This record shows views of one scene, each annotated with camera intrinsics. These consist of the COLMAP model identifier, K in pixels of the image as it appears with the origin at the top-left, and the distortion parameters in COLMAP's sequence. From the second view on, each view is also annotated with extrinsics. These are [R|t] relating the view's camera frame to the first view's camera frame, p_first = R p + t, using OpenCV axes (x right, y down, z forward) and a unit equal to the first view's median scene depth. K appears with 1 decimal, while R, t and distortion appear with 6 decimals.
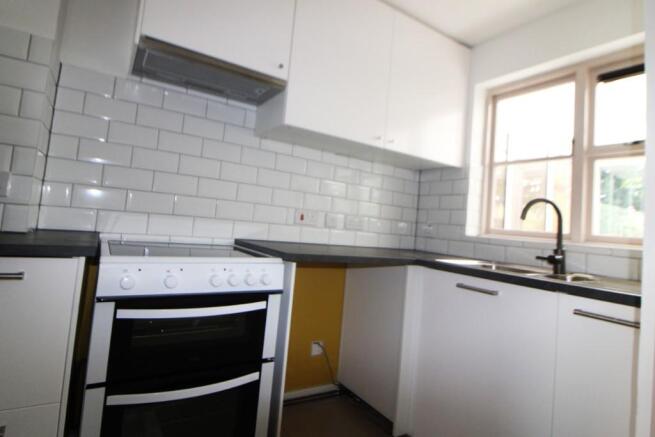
lens RADIAL K [[360.0, 0, 329.0], [0, 360.0, 196.7], [0, 0, 1]] dist [-0.012128, -0.000211]
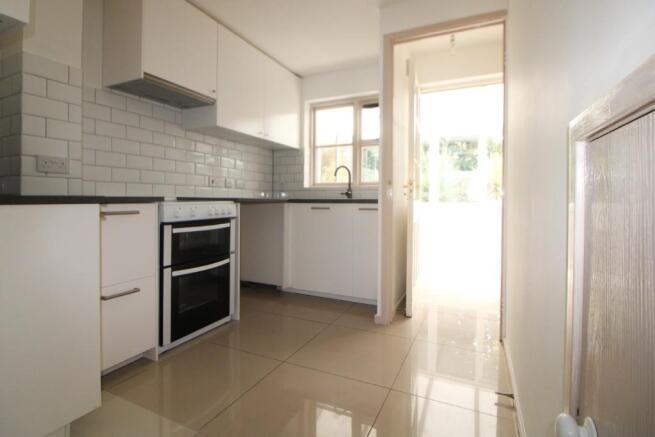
lens RADIAL K [[317.4, 0, 327.6], [0, 317.4, 199.0], [0, 0, 1]] dist [0.001251, 0.000191]
pose [[0.851755, -0.080407, 0.517733, -0.399992], [0.025706, 0.993377, 0.111987, -0.010457], [-0.523309, -0.082077, 0.848181, -0.480396]]
